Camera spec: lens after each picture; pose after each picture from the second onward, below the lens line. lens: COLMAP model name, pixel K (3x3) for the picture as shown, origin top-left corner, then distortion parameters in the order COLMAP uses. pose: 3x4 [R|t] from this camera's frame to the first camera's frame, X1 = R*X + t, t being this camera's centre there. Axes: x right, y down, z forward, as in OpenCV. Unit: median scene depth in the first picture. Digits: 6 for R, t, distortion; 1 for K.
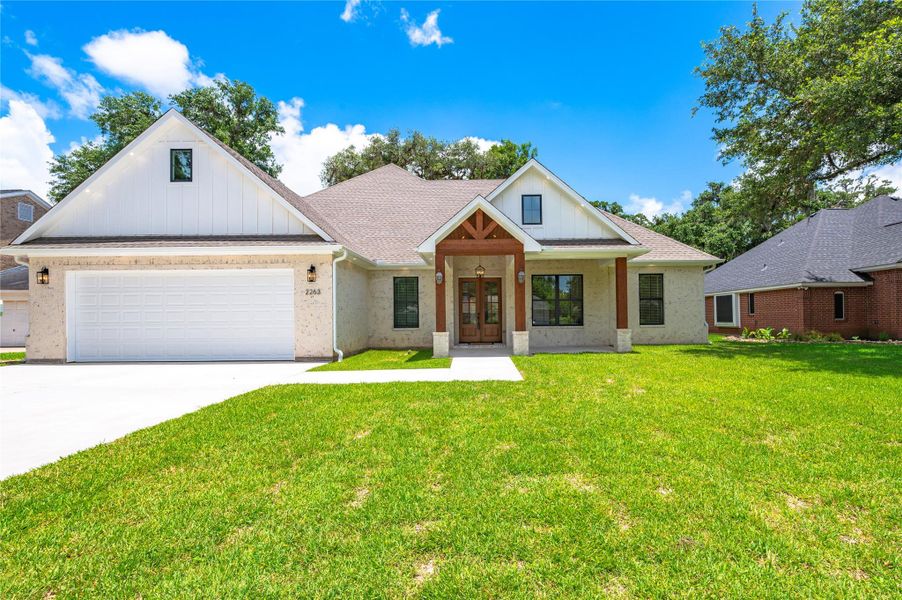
lens RADIAL K [[394.7, 0, 478.9], [0, 394.7, 318.6], [0, 0, 1]] dist [-0.002980, 0.000061]
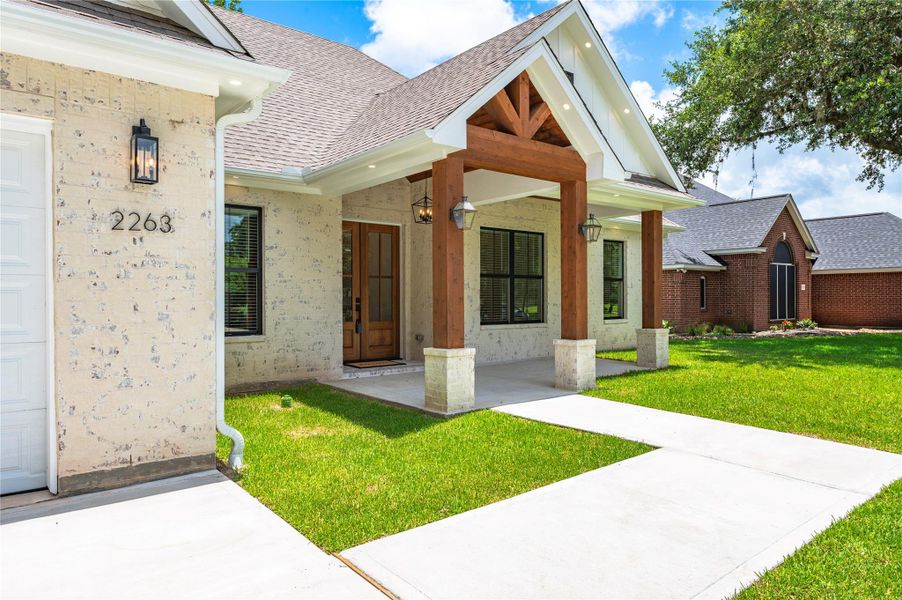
lens RADIAL K [[586.3, 0, 451.0], [0, 586.3, 300.0], [0, 0, 1]] dist [0.001311, 0.000657]
pose [[0.777739, 0.007055, 0.628548, -0.490287], [-0.006836, 0.999973, -0.002766, -0.014834], [-0.628550, -0.002146, 0.777766, 0.540910]]
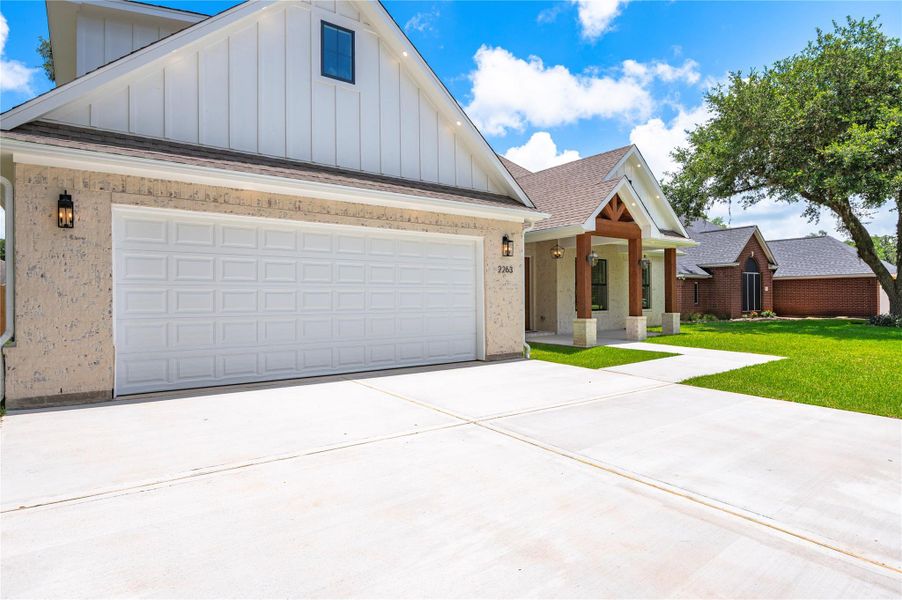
lens RADIAL K [[492.4, 0, 451.0], [0, 492.4, 300.0], [0, 0, 1]] dist [-0.005537, -0.000233]
pose [[0.807957, 0.003772, 0.589229, -1.038645], [-0.001944, 0.999991, -0.003737, -0.004069], [-0.589238, 0.001874, 0.807957, 0.274632]]
